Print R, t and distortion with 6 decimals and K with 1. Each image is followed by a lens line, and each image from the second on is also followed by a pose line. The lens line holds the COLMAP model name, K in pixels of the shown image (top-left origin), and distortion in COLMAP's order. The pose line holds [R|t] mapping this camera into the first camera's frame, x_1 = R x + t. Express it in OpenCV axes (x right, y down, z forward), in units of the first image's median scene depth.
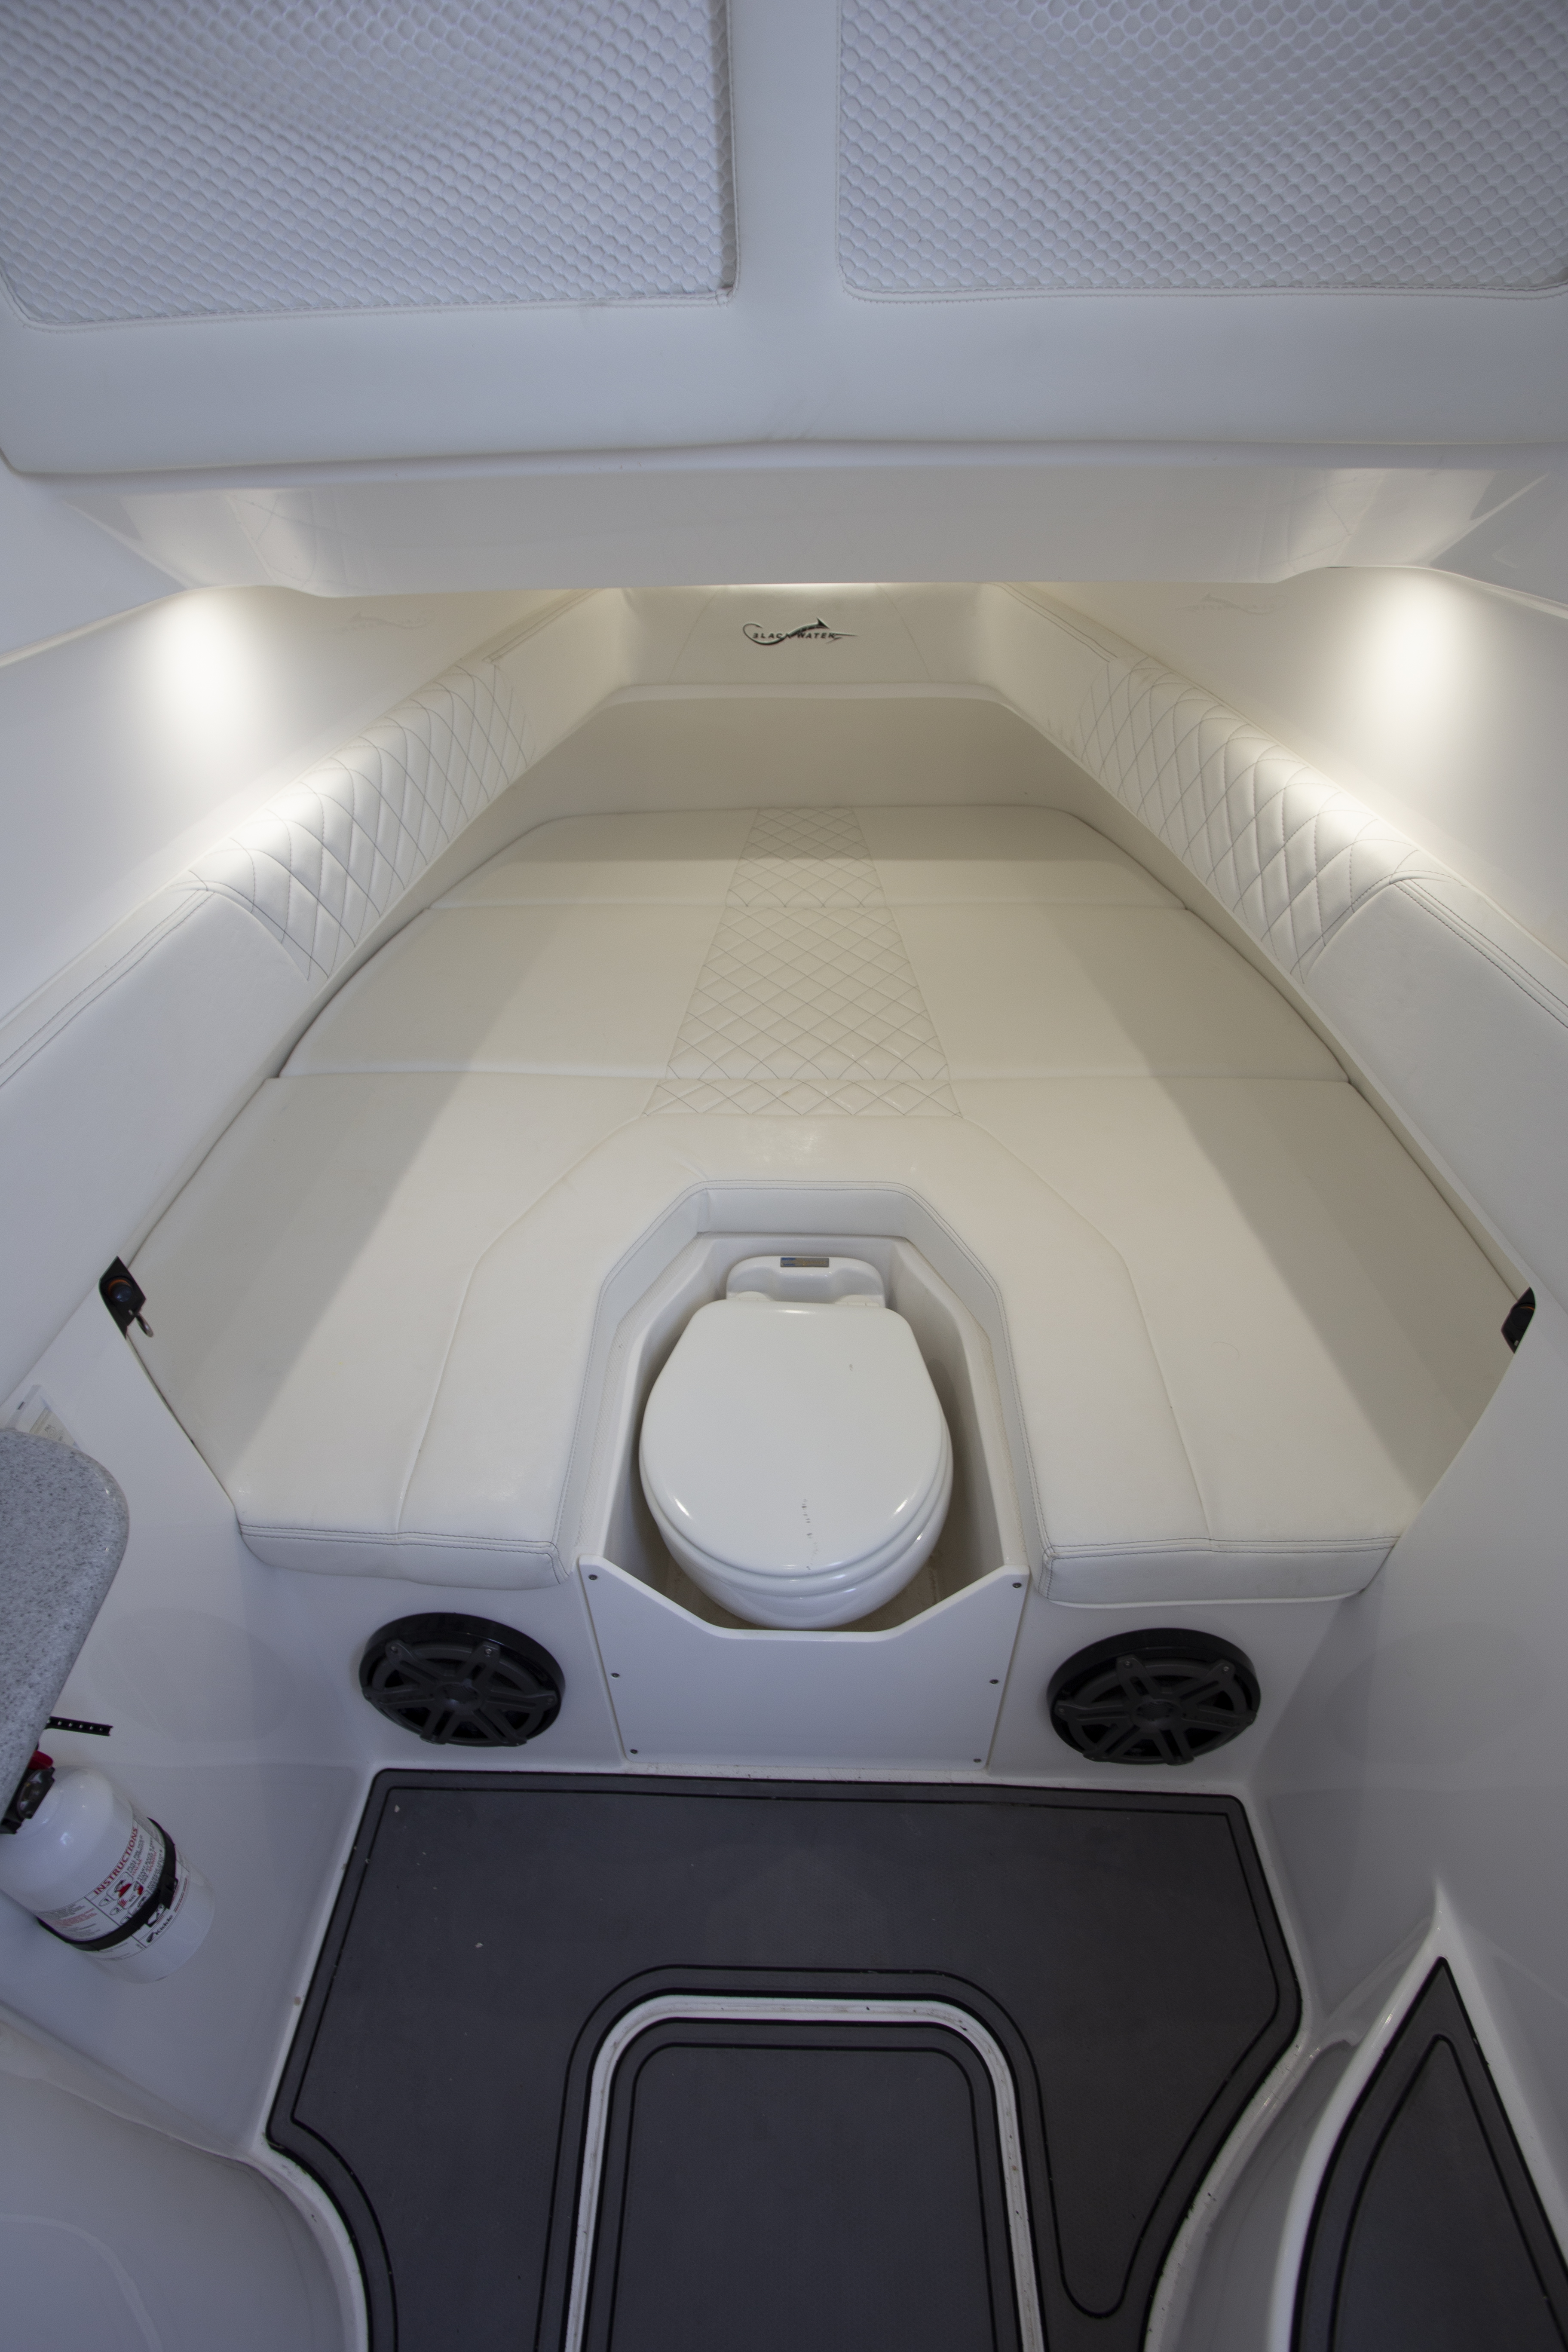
lens RADIAL K [[1087.9, 0, 724.3], [0, 1087.9, 1174.7], [0, 0, 1]] dist [-0.053236, 0.022266]
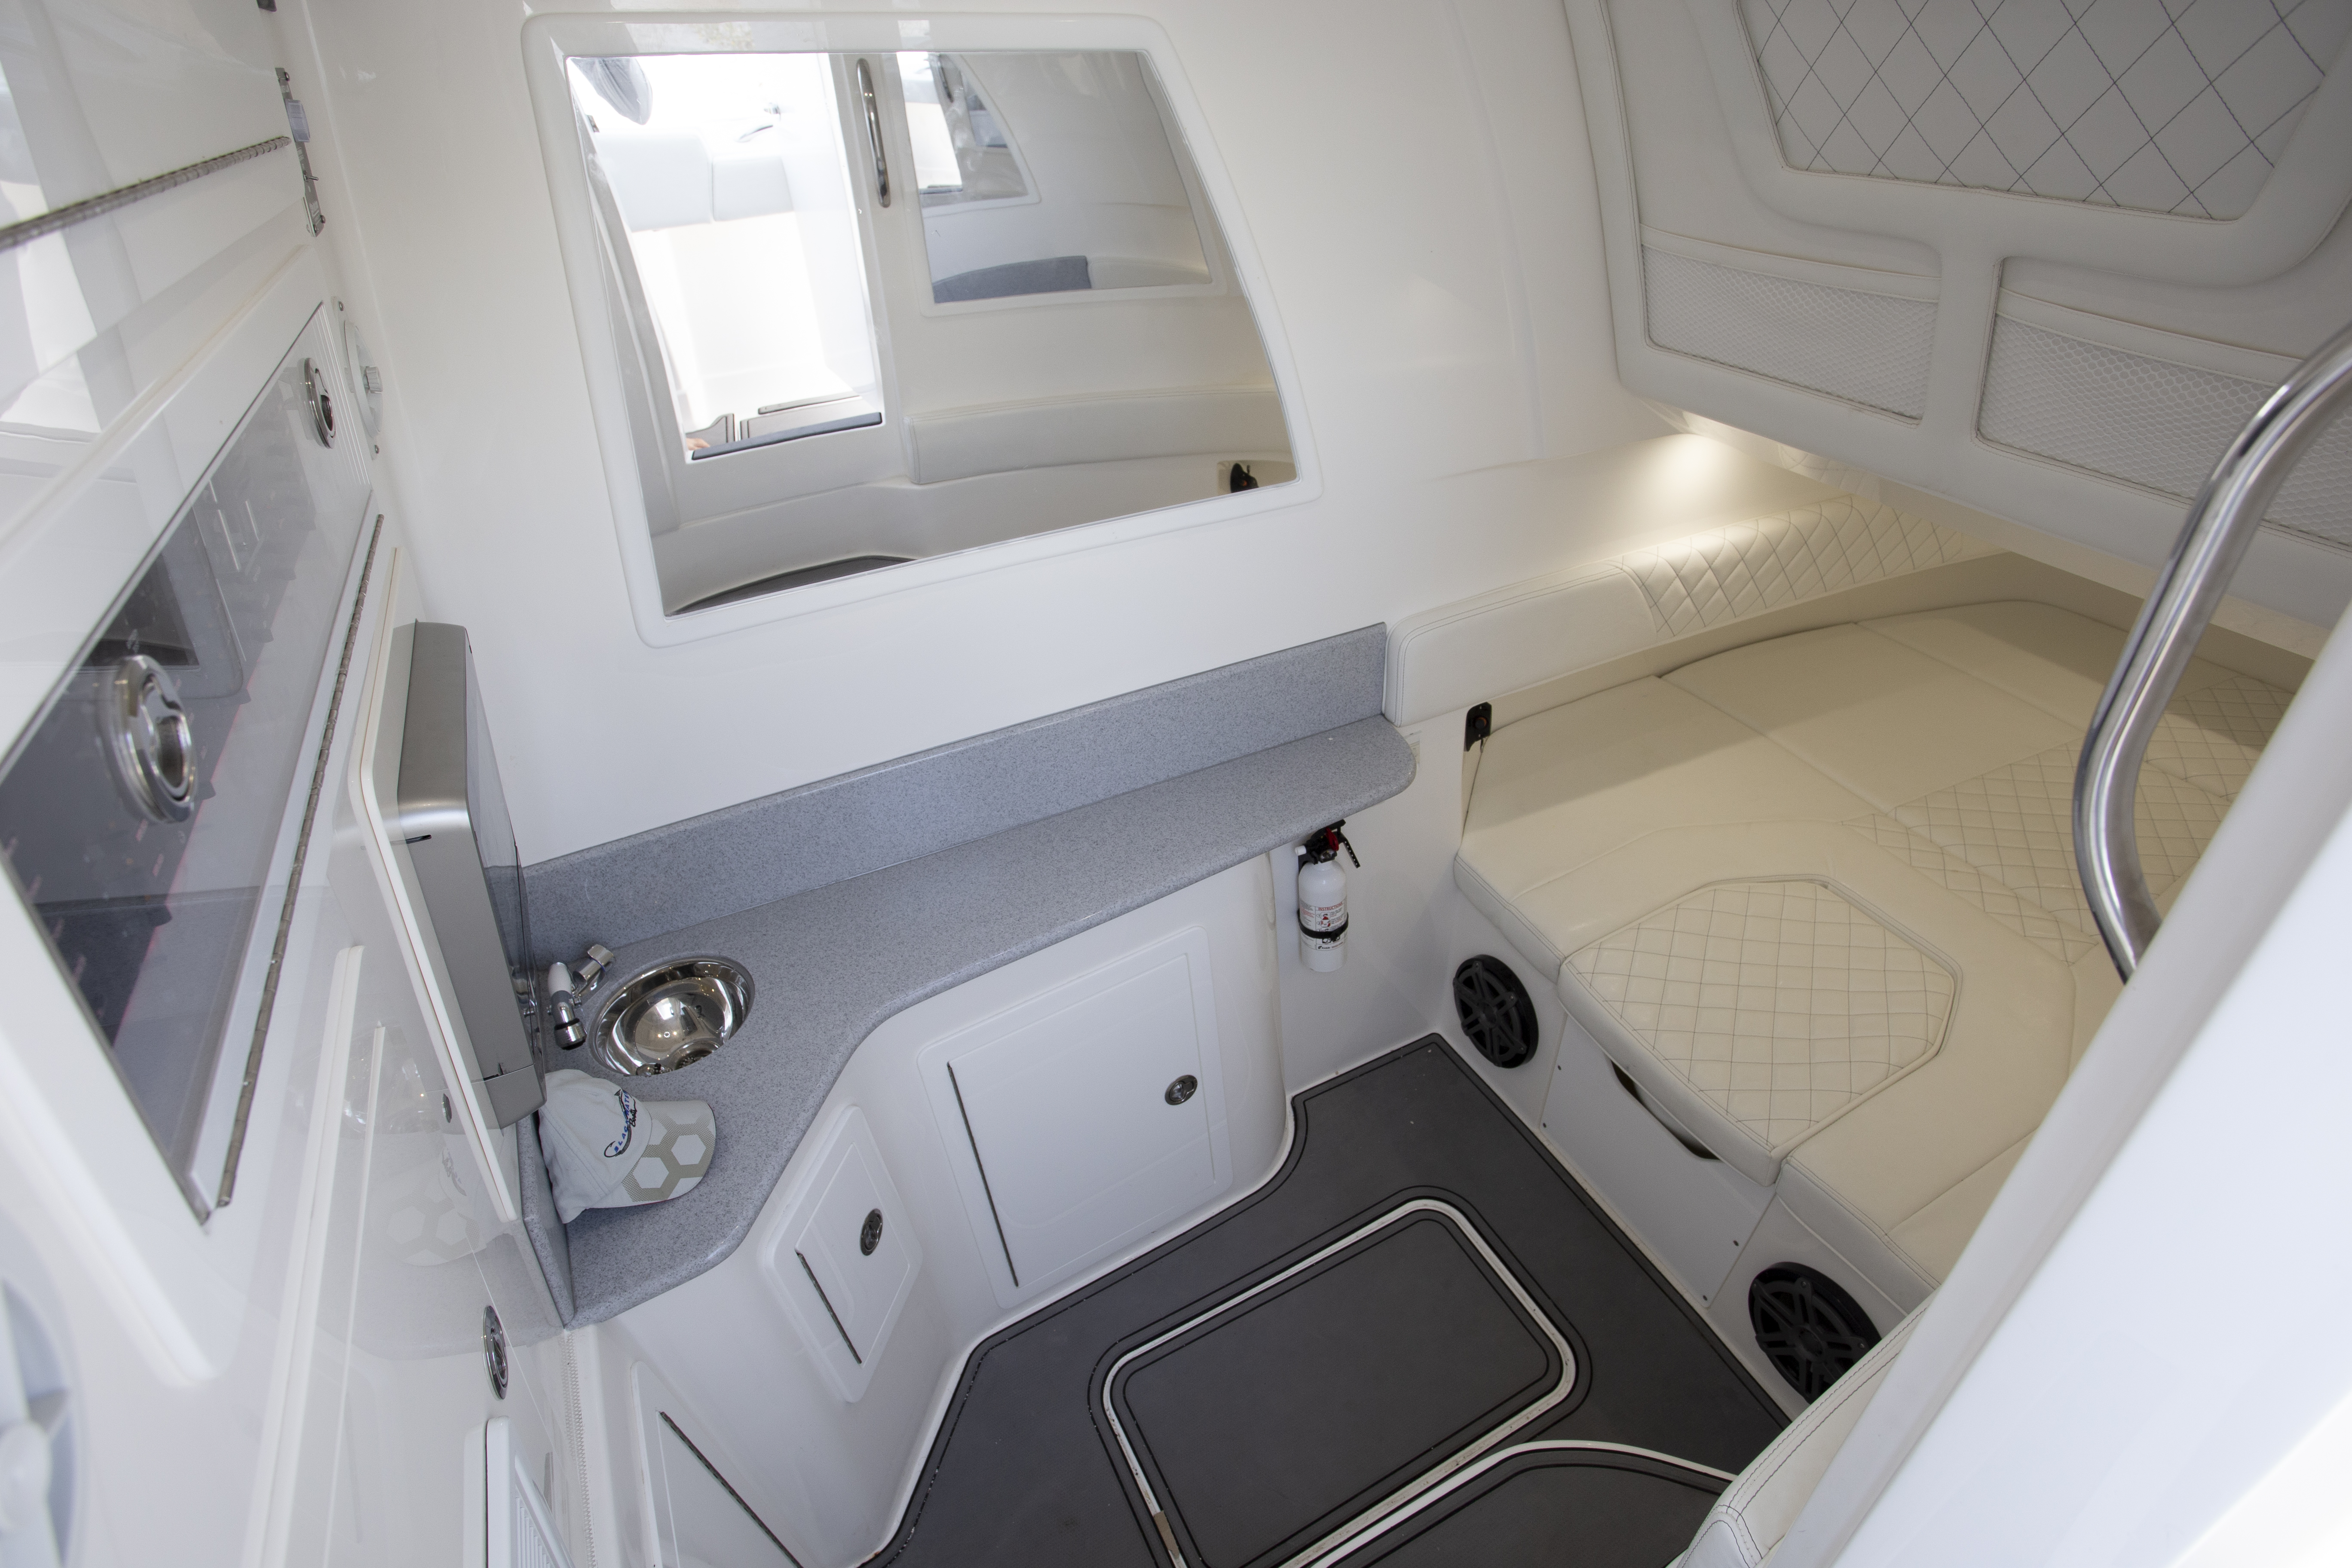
lens RADIAL K [[1087.9, 0, 1176.0], [0, 1087.9, 784.0], [0, 0, 1]] dist [-0.053236, 0.022266]
pose [[0.475060, 0.523063, -0.707618, 0.587704], [-0.496248, 0.823329, 0.275439, -0.065006], [0.726675, 0.220304, 0.650699, -0.634363]]
